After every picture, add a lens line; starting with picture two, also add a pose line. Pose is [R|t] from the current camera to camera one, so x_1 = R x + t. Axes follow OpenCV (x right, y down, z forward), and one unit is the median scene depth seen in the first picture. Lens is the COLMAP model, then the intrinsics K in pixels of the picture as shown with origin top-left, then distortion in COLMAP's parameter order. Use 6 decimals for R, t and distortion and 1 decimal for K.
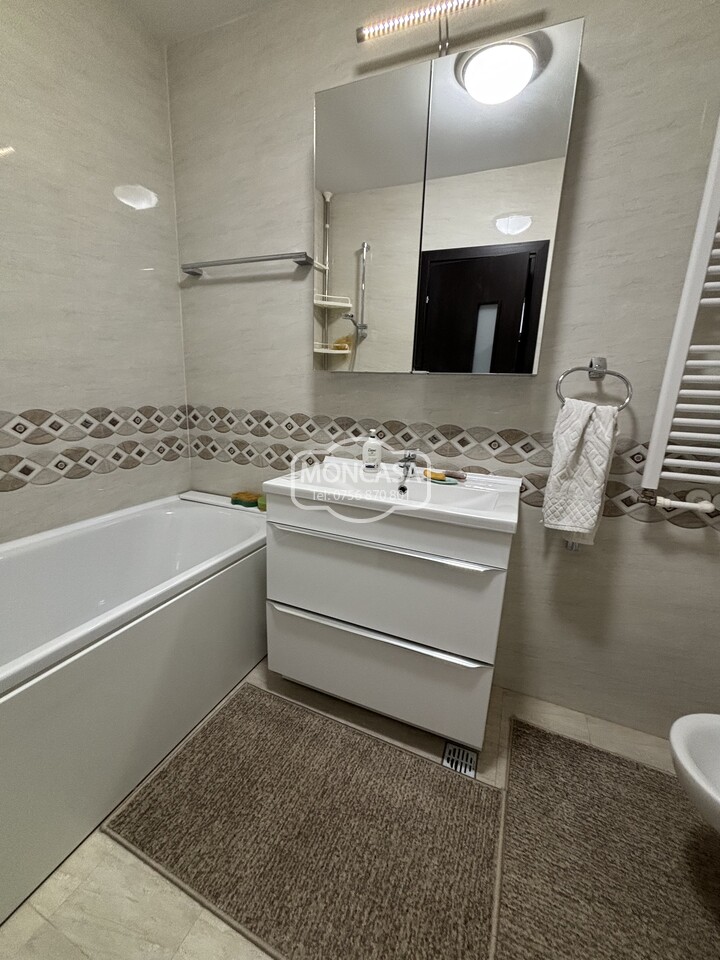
lens RADIAL K [[385.4, 0, 360.5], [0, 385.4, 484.9], [0, 0, 1]] dist [-0.002056, 0.000464]
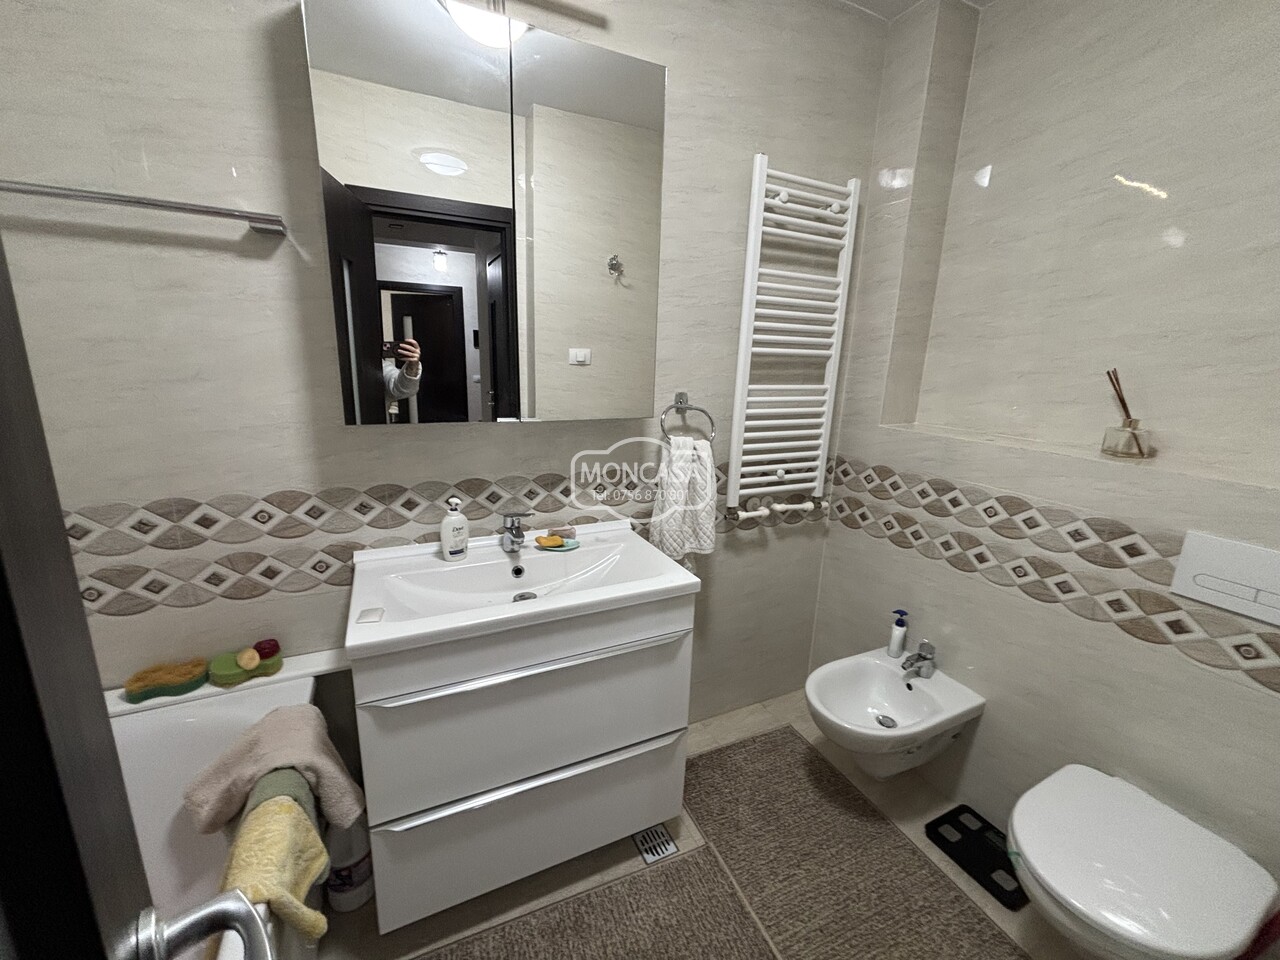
lens RADIAL K [[513.9, 0, 635.0], [0, 513.9, 474.5], [0, 0, 1]] dist [-0.002056, 0.000464]
pose [[0.666503, -0.189772, 0.720944, -0.361125], [0.170440, 0.980234, 0.100454, -0.201680], [-0.725758, 0.055925, 0.685674, 0.124813]]
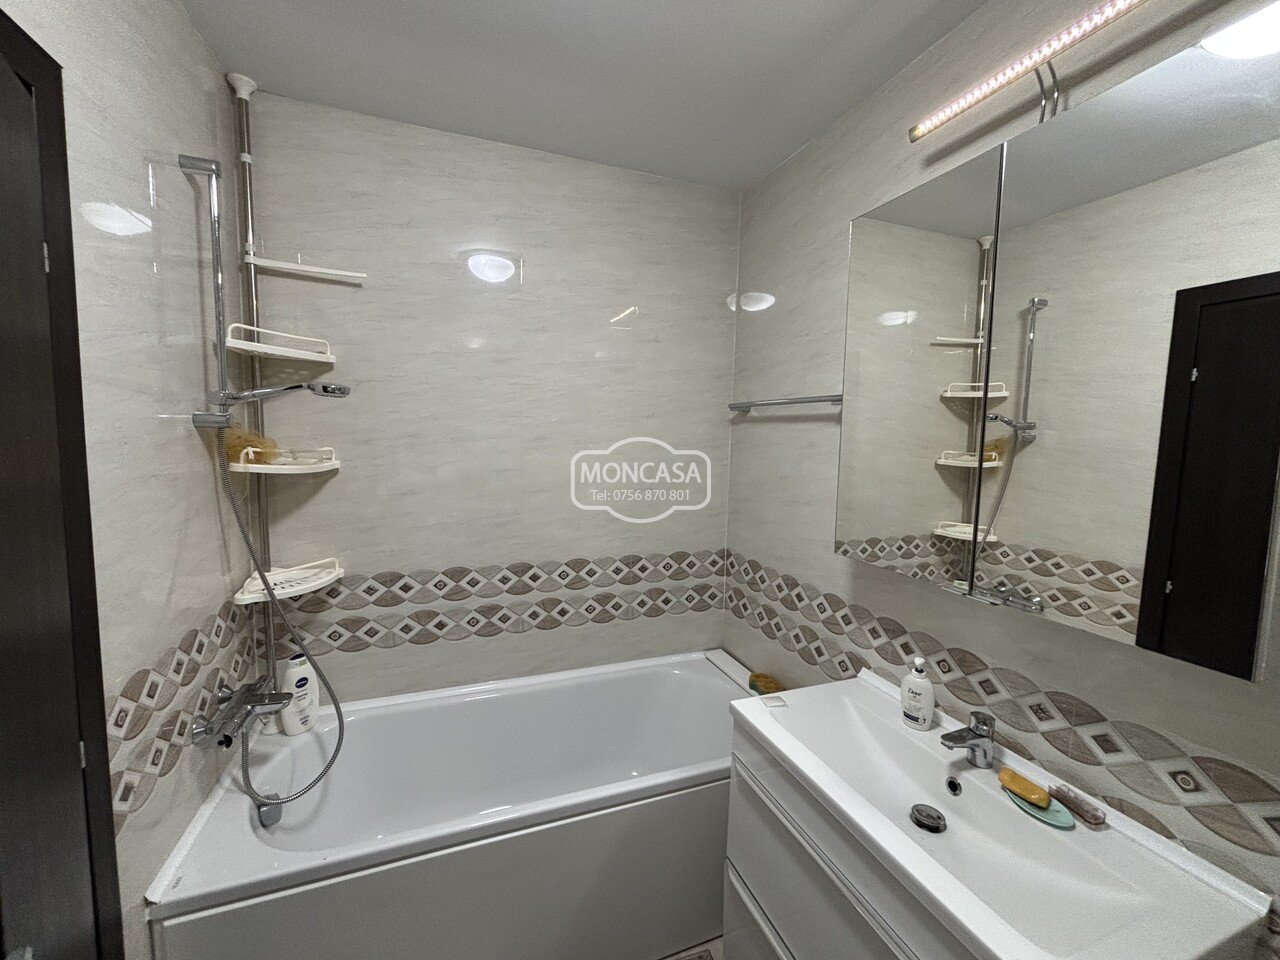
lens RADIAL K [[513.9, 0, 639.6], [0, 513.9, 481.5], [0, 0, 1]] dist [-0.002056, 0.000464]
pose [[0.691502, 0.041134, -0.721203, 0.274241], [-0.167321, 0.980347, -0.104516, -0.235917], [0.702730, 0.192945, 0.684794, 0.058285]]
